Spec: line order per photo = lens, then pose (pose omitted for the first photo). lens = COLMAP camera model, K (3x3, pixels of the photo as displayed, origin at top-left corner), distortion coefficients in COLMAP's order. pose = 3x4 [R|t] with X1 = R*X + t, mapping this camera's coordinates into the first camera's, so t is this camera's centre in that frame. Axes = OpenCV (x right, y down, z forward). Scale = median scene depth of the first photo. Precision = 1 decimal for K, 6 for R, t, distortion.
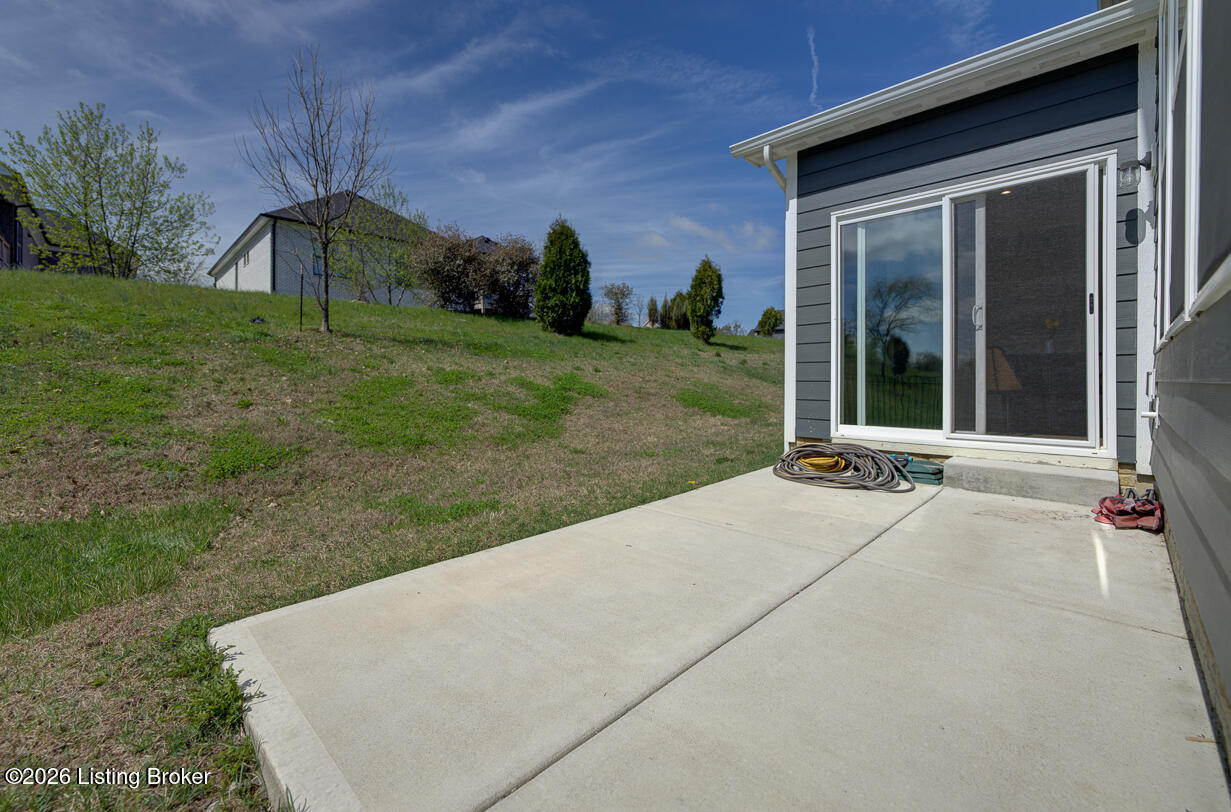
lens RADIAL K [[502.7, 0, 546.6], [0, 502.7, 379.8], [0, 0, 1]] dist [0.001010, 0.000012]
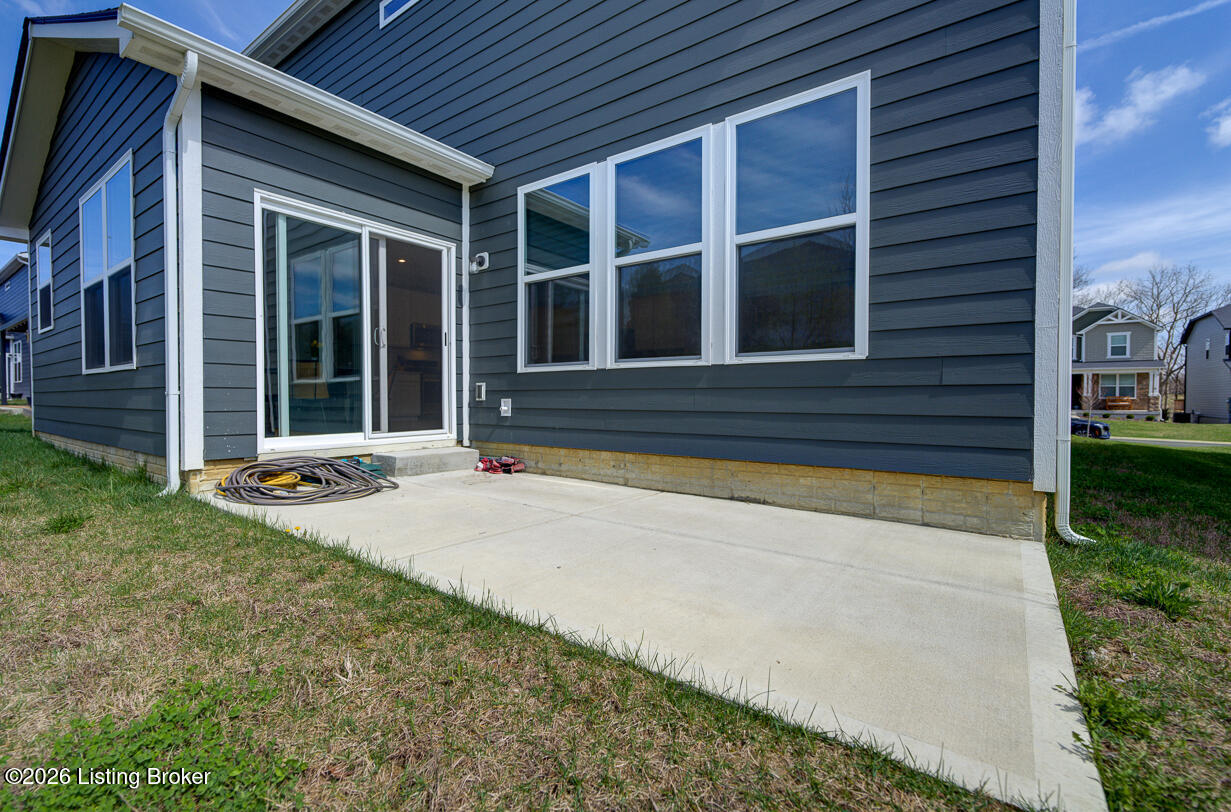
lens RADIAL K [[502.7, 0, 615.0], [0, 502.7, 406.8], [0, 0, 1]] dist [0.001010, 0.000012]
pose [[-0.166916, -0.019529, 0.985778, -0.481785], [-0.004111, 0.999809, 0.019111, 0.020142], [-0.985963, -0.000862, -0.166964, 0.703625]]
